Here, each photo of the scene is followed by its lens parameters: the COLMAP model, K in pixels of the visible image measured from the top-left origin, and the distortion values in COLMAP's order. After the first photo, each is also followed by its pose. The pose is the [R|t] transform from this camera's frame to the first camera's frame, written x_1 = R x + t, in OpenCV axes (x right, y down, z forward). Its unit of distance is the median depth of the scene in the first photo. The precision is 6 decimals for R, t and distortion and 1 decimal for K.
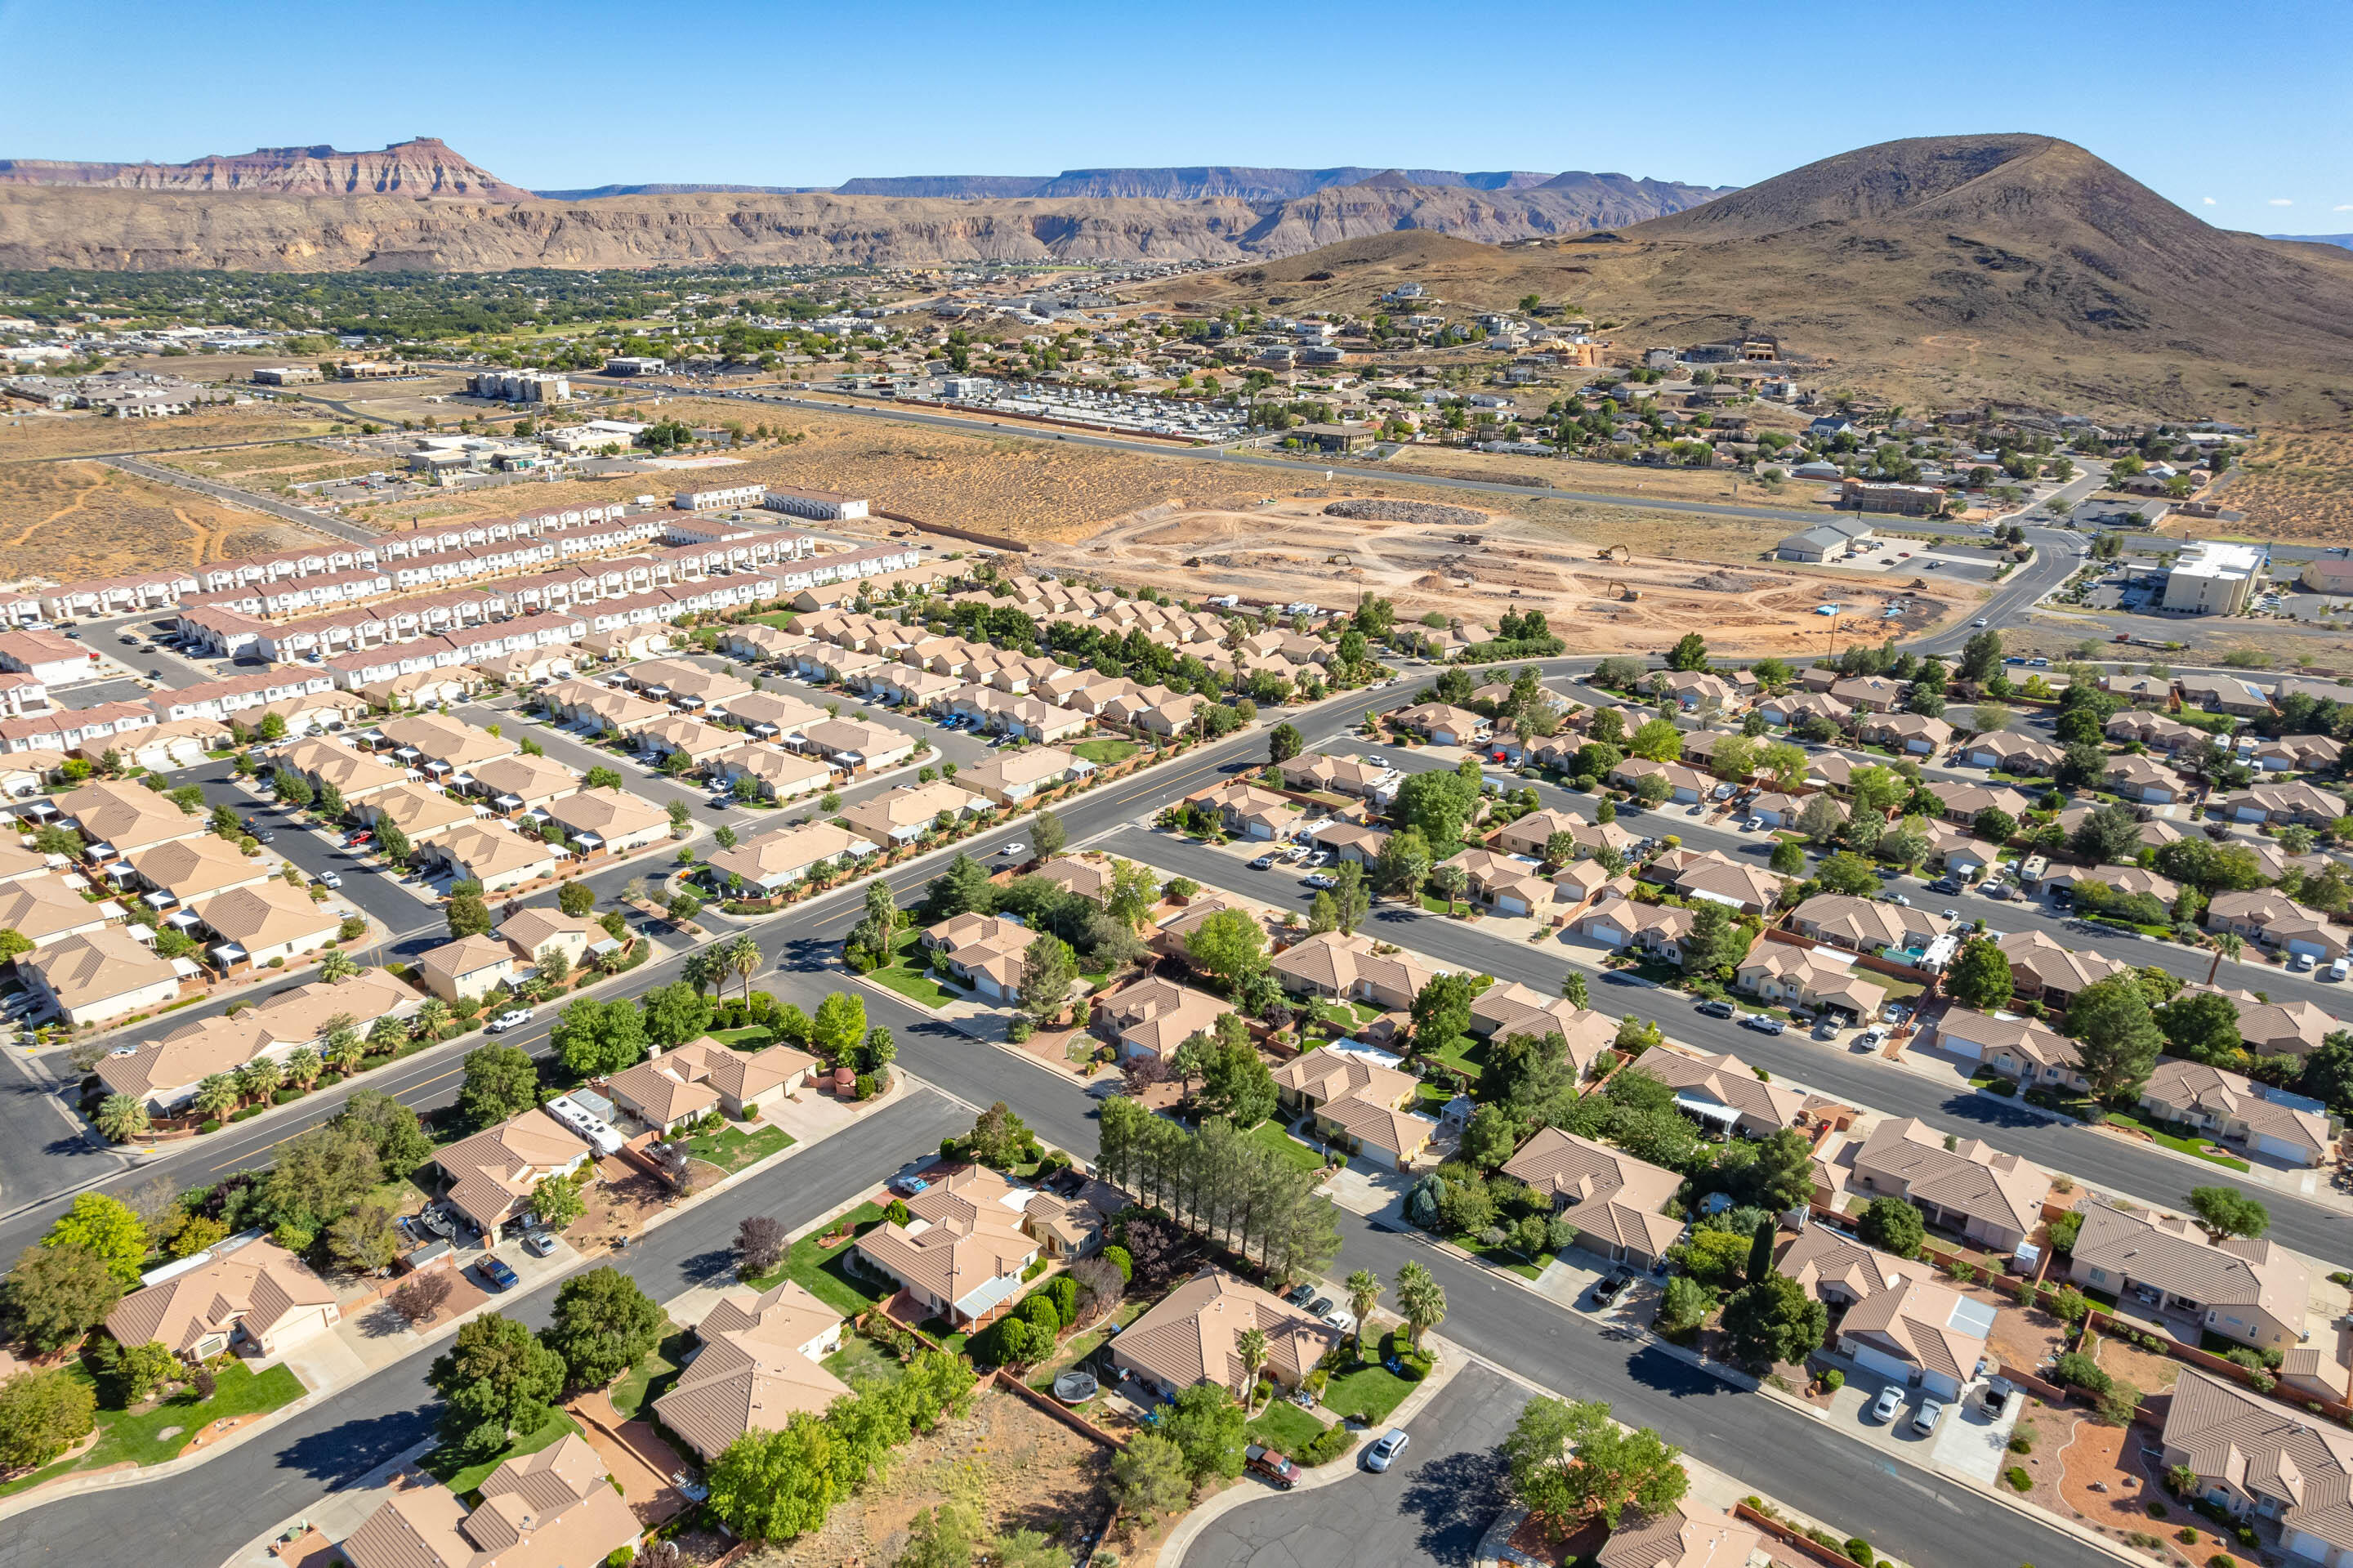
lens RADIAL K [[1507.8, 0, 1178.0], [0, 1507.8, 799.7], [0, 0, 1]] dist [-0.078188, 0.073493]
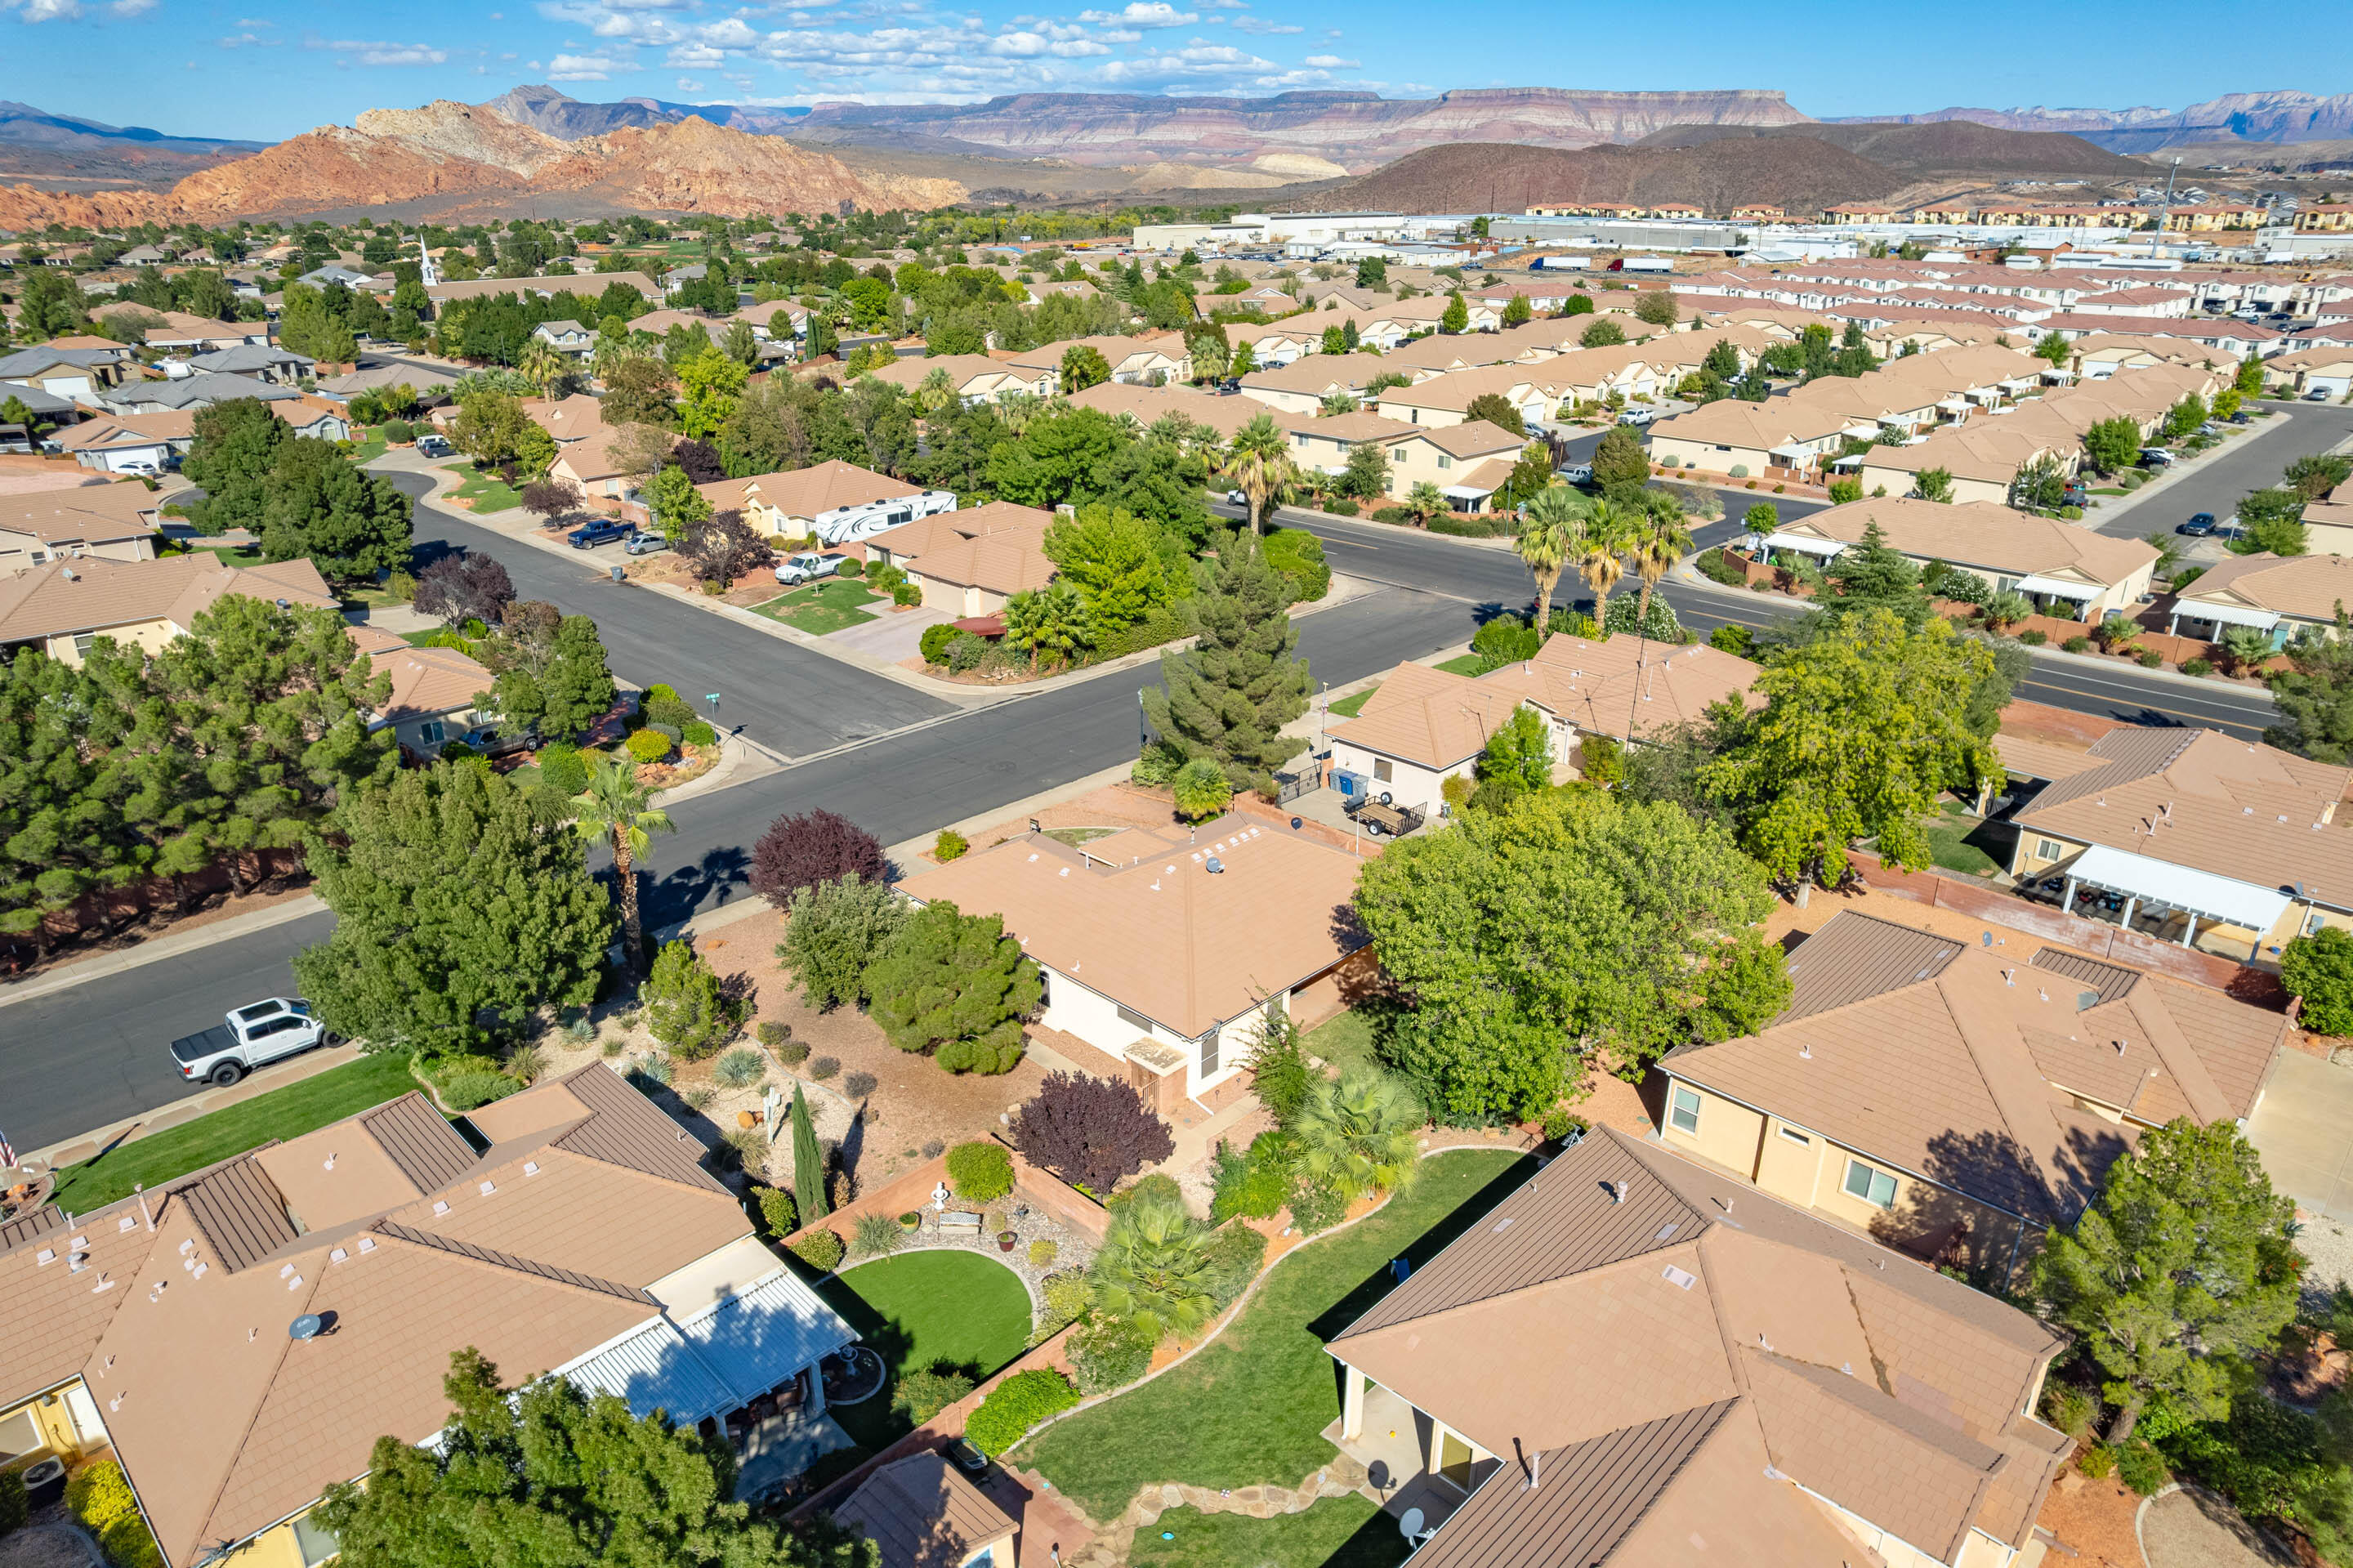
lens RADIAL K [[1507.8, 0, 1179.3], [0, 1507.8, 800.6], [0, 0, 1]] dist [-0.078188, 0.073493]
pose [[-0.086453, 0.374443, -0.923211, 0.140550], [-0.348429, 0.856794, 0.380133, 0.009427], [0.933340, 0.354537, 0.056395, 0.559411]]
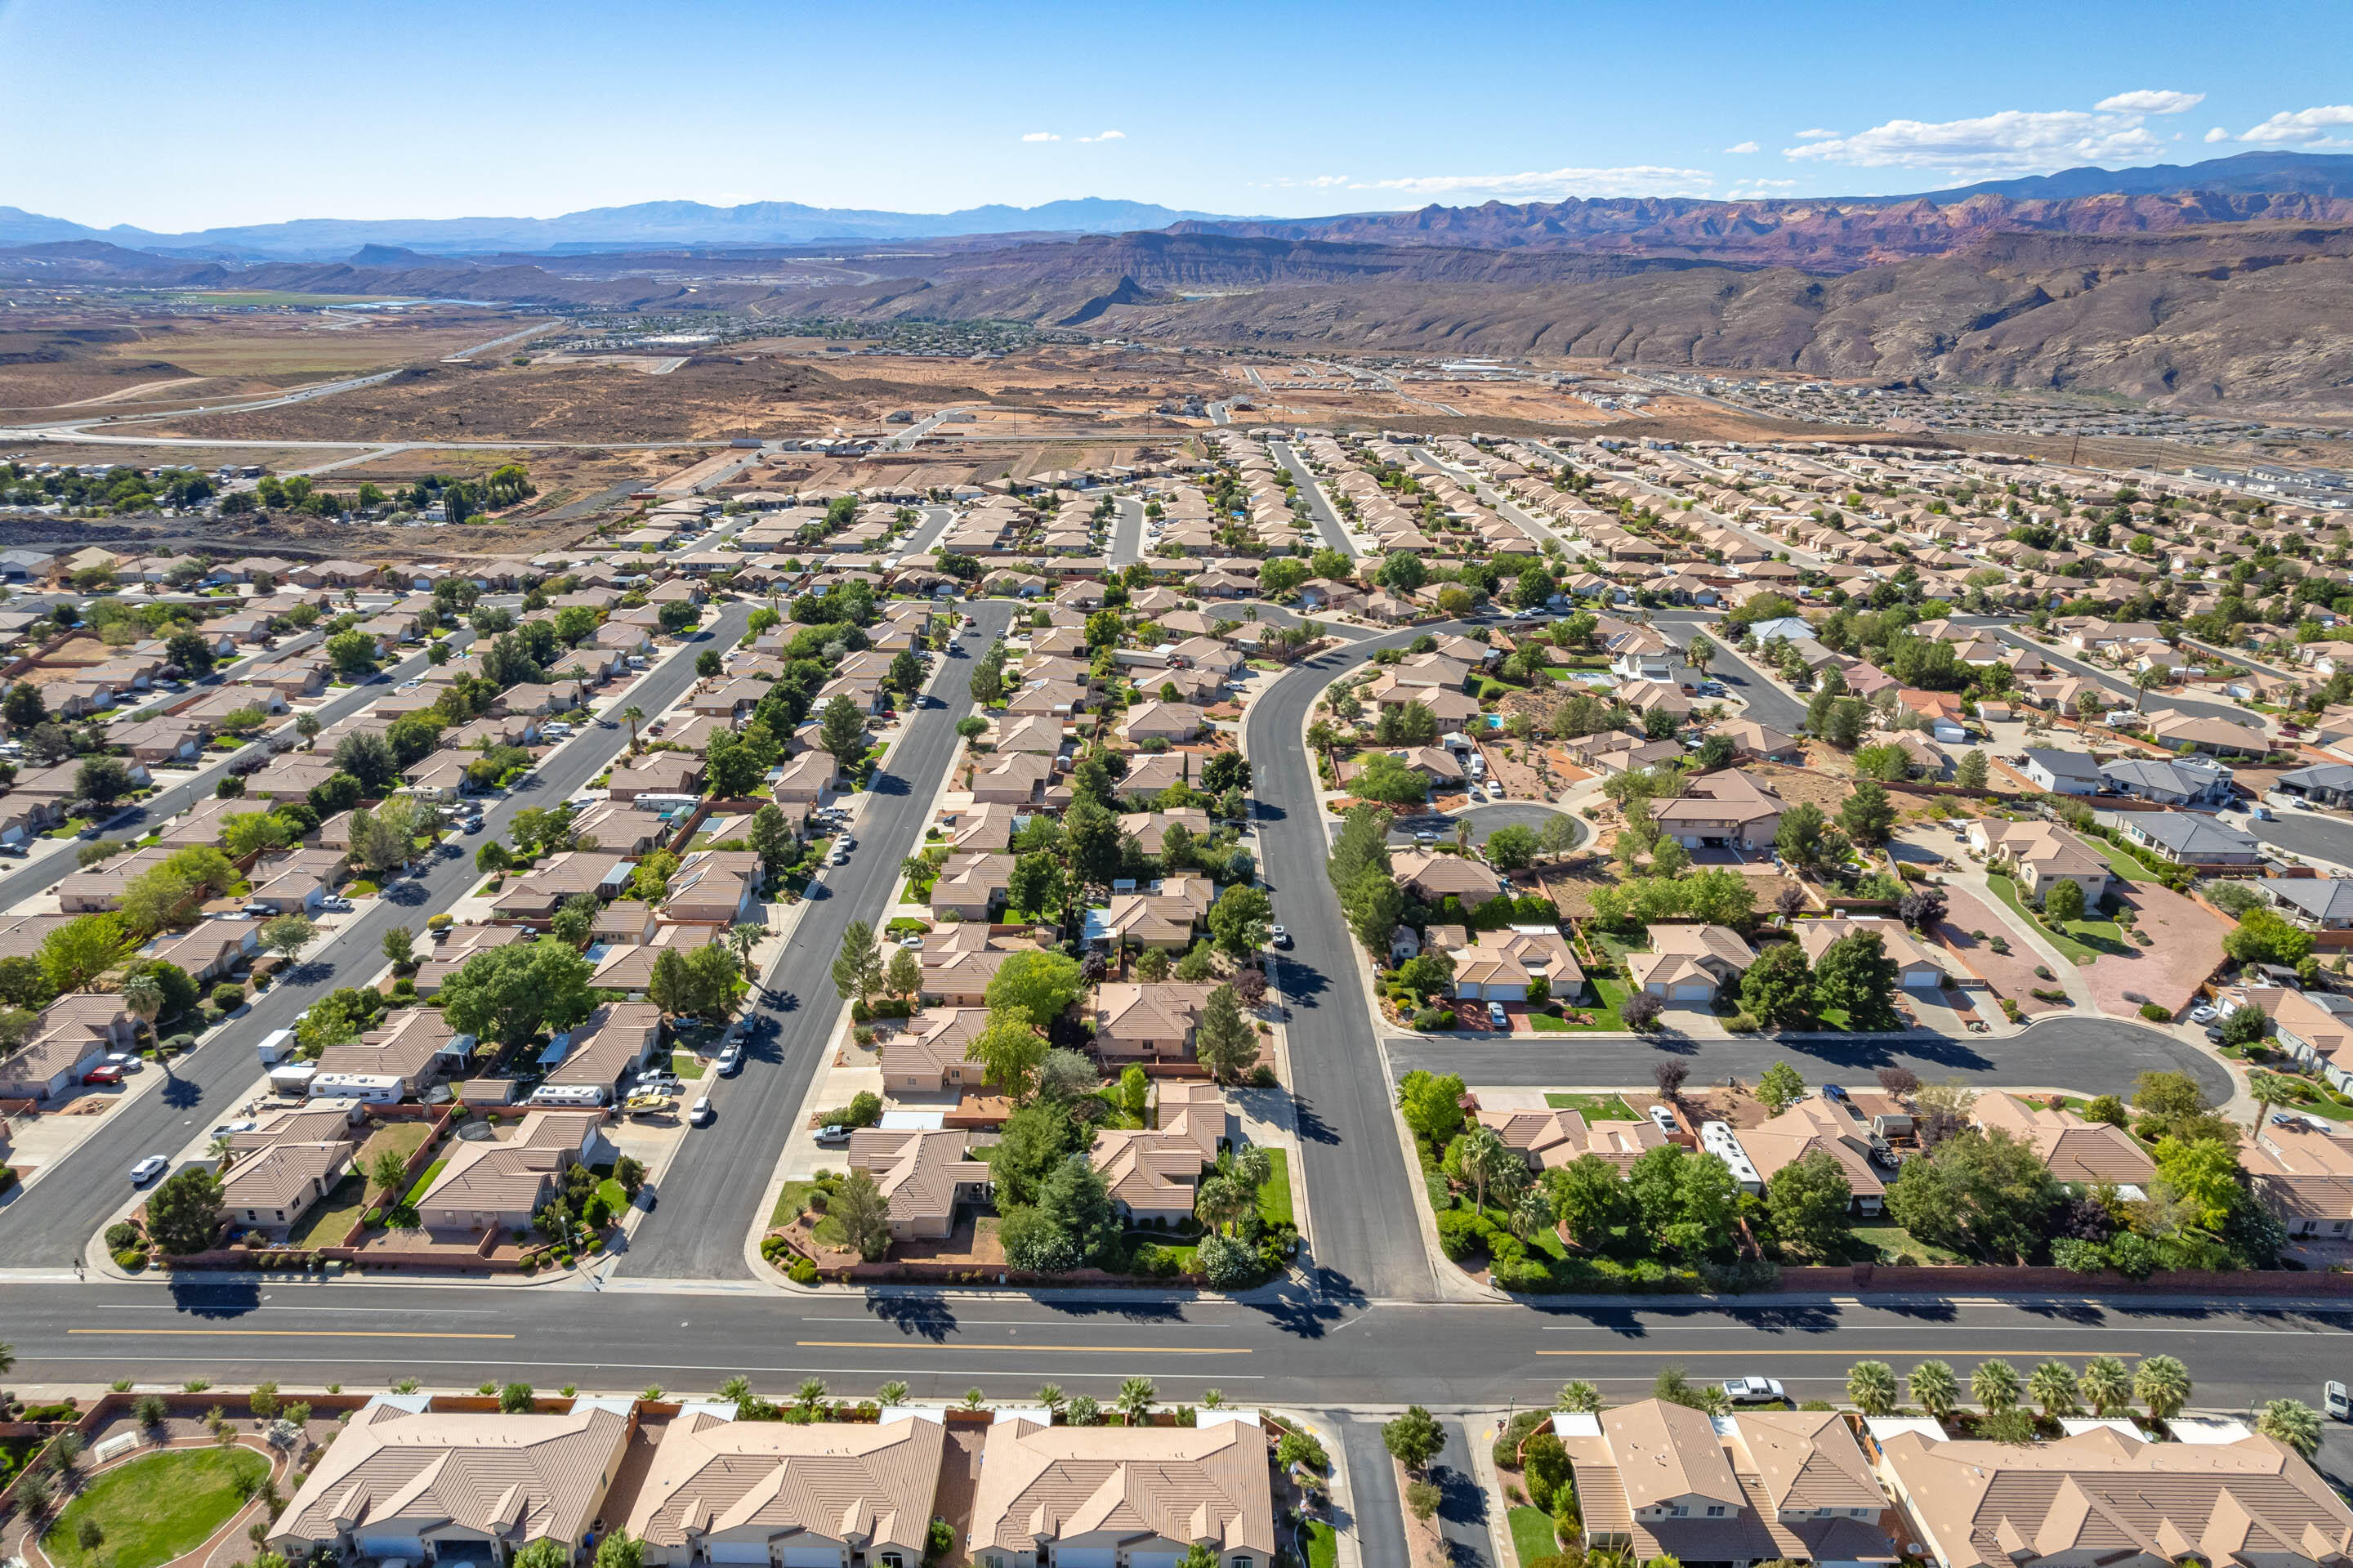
lens RADIAL K [[1507.8, 0, 1176.4], [0, 1507.8, 787.8], [0, 0, 1]] dist [-0.078188, 0.073493]
pose [[-0.633750, -0.285911, 0.718760, -0.394311], [0.251373, 0.802633, 0.540917, -0.290587], [-0.731555, 0.523483, -0.436799, 0.769974]]
